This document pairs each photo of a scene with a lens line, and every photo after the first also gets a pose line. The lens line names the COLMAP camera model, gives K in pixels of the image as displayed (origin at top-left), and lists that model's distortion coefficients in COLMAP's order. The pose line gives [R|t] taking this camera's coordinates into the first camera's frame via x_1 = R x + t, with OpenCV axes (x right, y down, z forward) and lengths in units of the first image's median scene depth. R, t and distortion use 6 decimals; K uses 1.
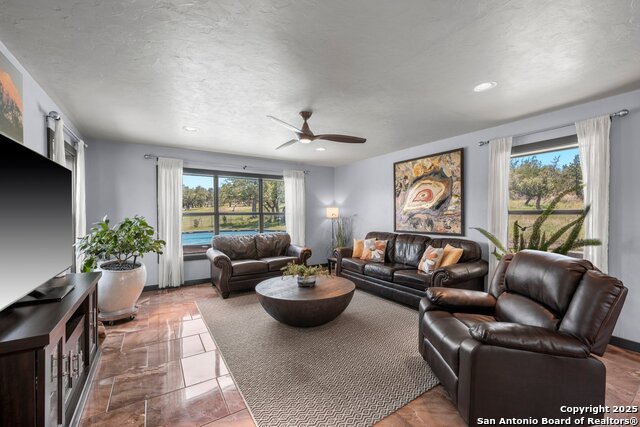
lens RADIAL K [[258.3, 0, 309.7], [0, 258.3, 216.4], [0, 0, 1]] dist [0.001767, 0.000165]
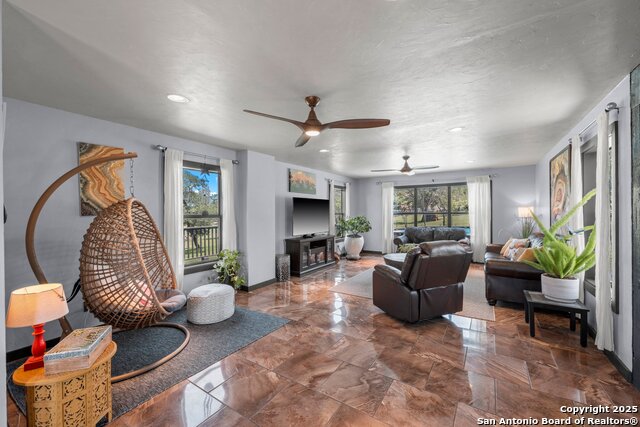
lens RADIAL K [[258.3, 0, 315.5], [0, 258.3, 212.6], [0, 0, 1]] dist [0.001767, 0.000165]
pose [[0.409238, -0.001205, -0.912427, 0.842981], [-0.006039, 0.999974, -0.004029, -0.006087], [0.912408, 0.007159, 0.409220, -0.174213]]
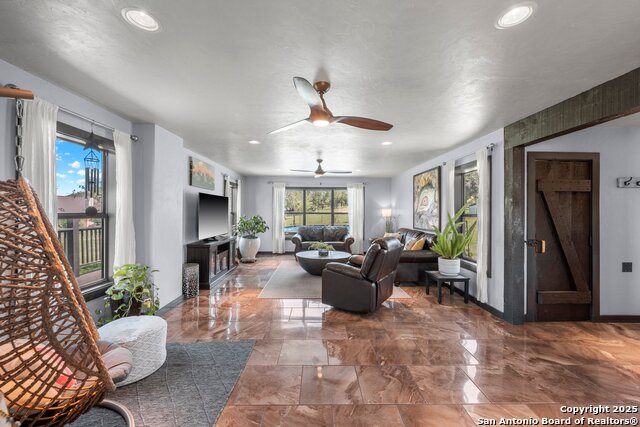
lens RADIAL K [[258.3, 0, 314.6], [0, 258.3, 212.5], [0, 0, 1]] dist [0.001767, 0.000165]
pose [[0.851129, 0.004526, -0.524938, 0.590080], [-0.010733, 0.999904, -0.008781, -0.002448], [0.524847, 0.013108, 0.851095, -0.380678]]
